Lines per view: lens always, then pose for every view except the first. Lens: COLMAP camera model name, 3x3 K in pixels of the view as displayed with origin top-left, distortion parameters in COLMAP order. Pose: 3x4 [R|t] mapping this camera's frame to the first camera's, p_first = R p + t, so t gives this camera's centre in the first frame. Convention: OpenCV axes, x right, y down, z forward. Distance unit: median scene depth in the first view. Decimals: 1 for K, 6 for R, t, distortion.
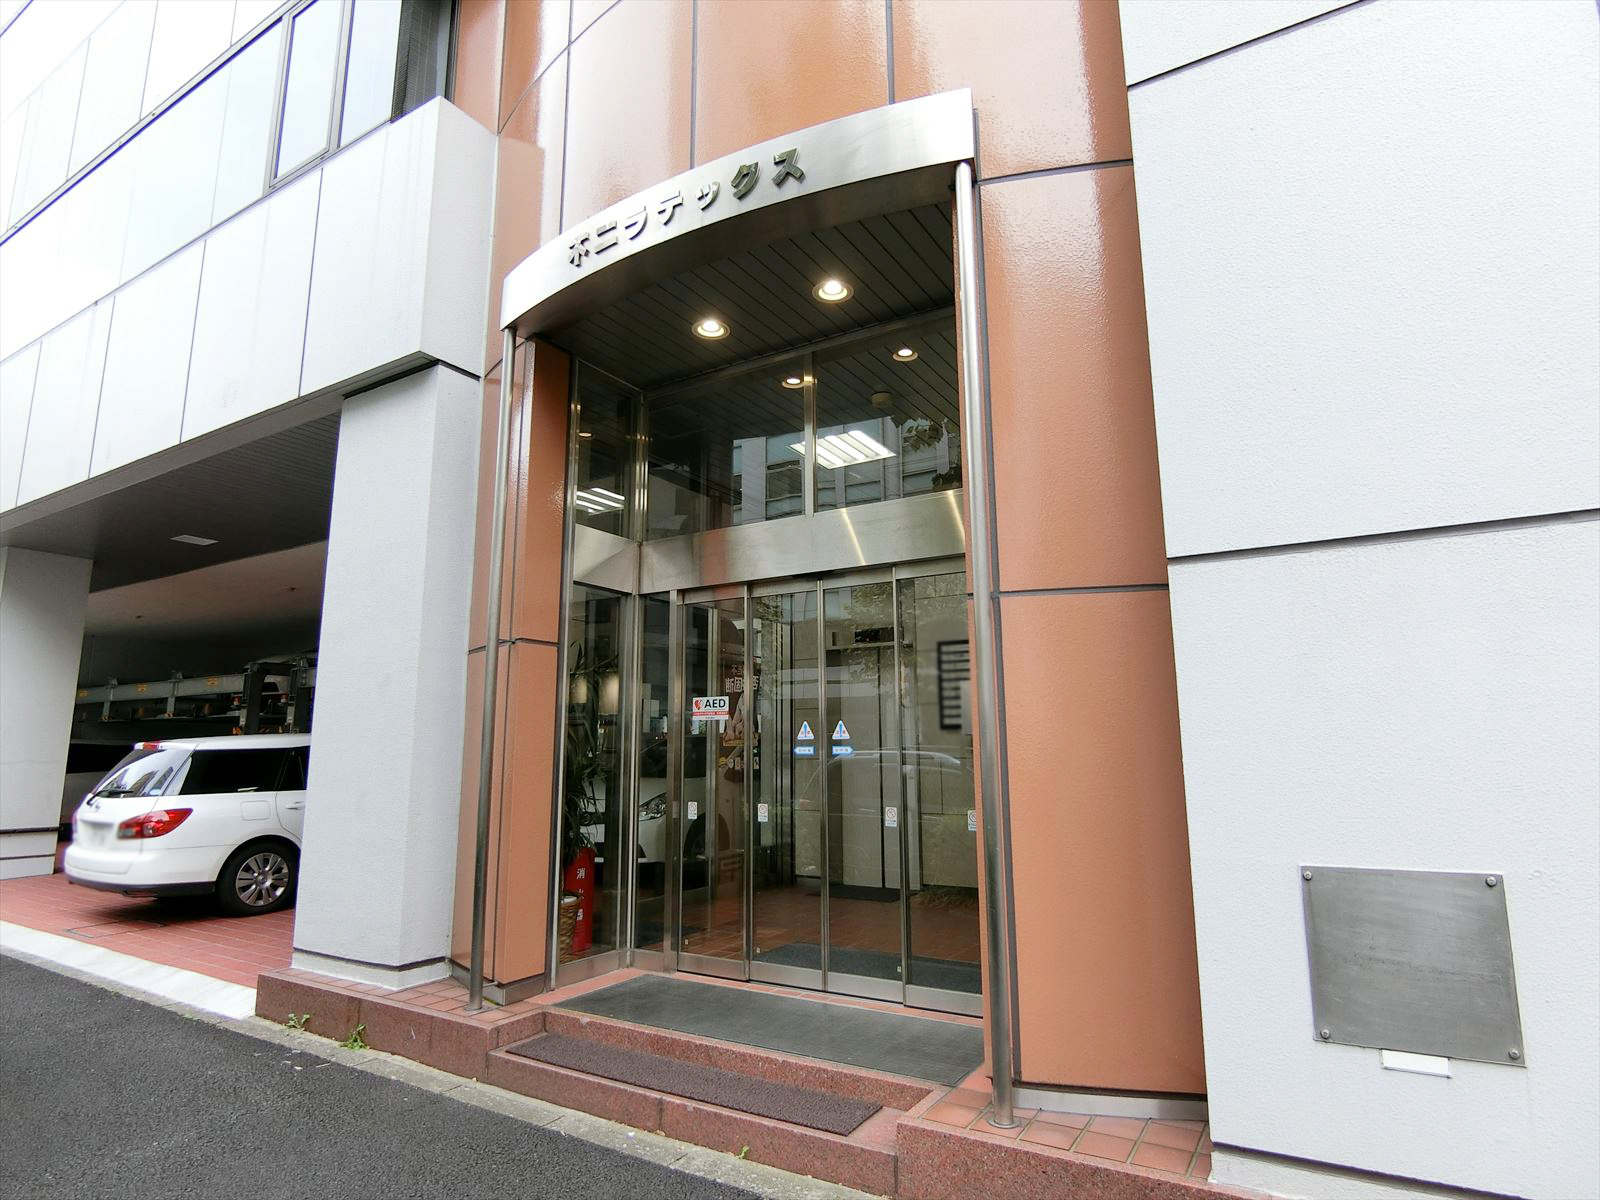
lens RADIAL K [[883.0, 0, 802.0], [0, 883.0, 601.3], [0, 0, 1]] dist [-0.030819, -0.002068]
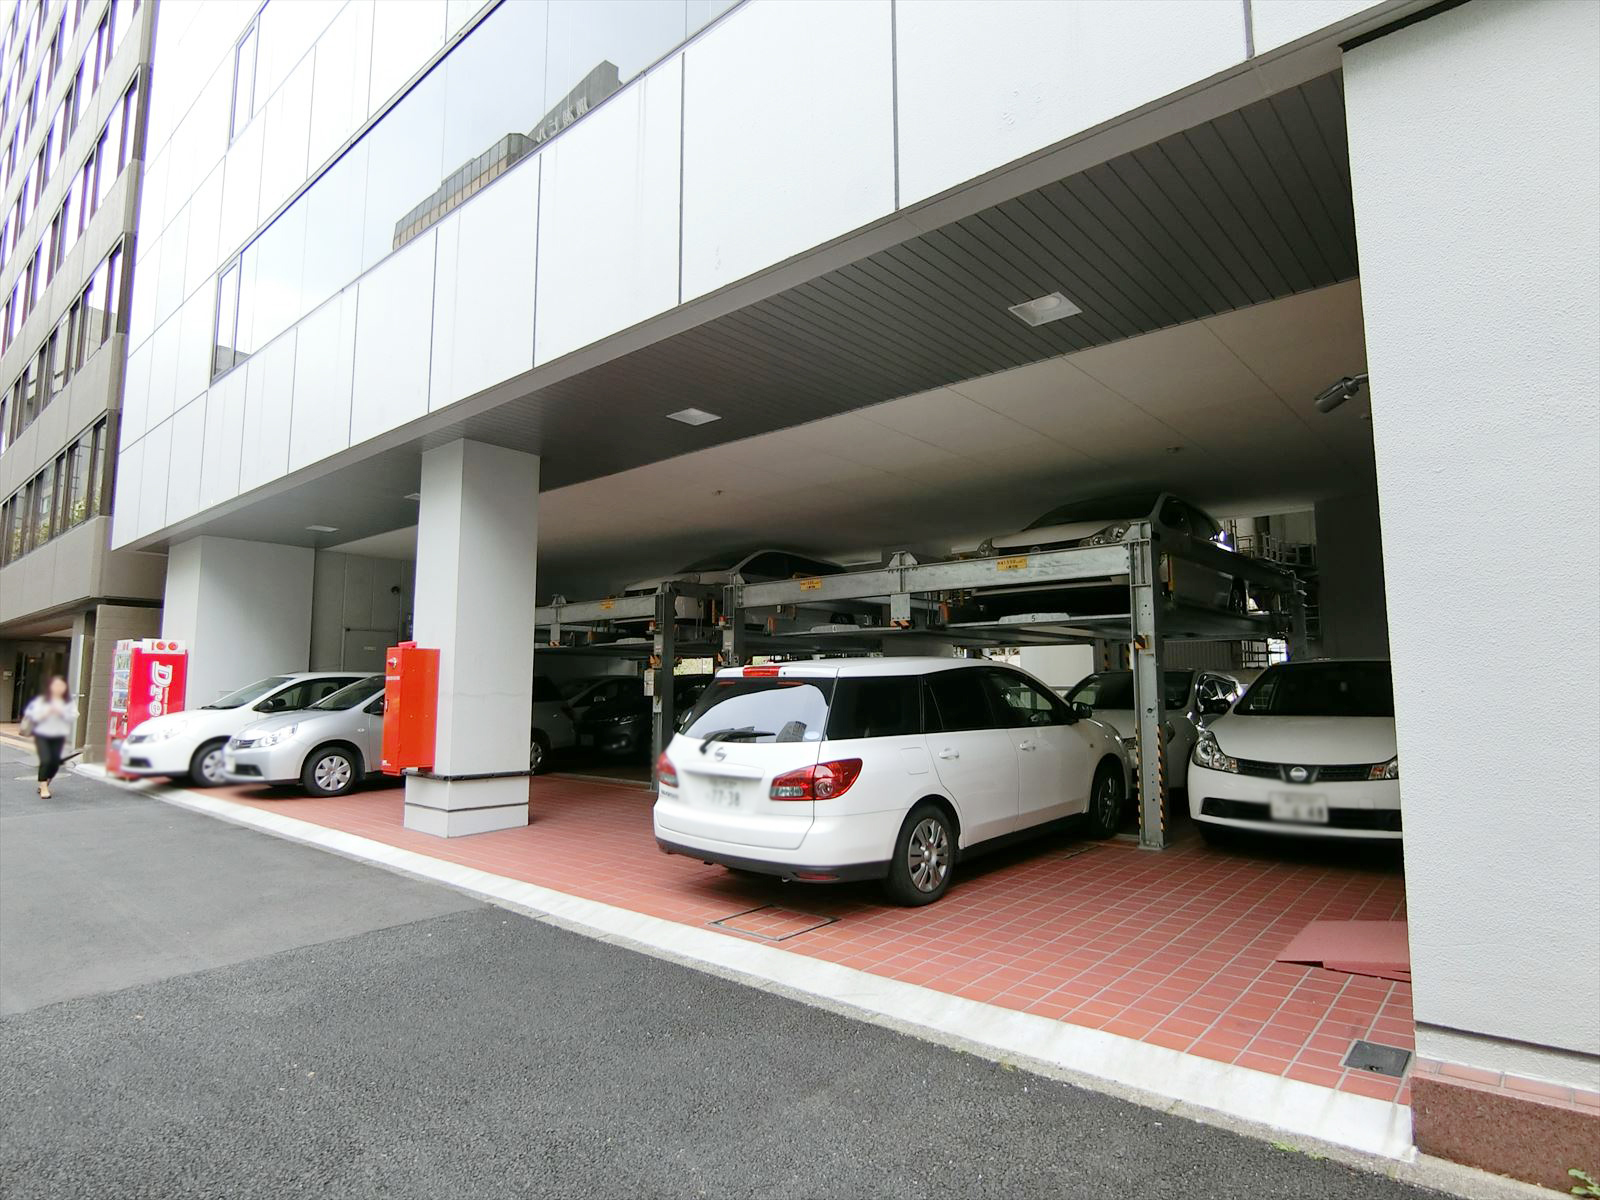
lens RADIAL K [[883.0, 0, 803.4], [0, 883.0, 600.9], [0, 0, 1]] dist [-0.030819, -0.002068]
pose [[0.984480, -0.010119, -0.175206, -0.601841], [0.022085, 0.997543, 0.066484, 0.060592], [0.174103, -0.069321, 0.982285, 0.286192]]
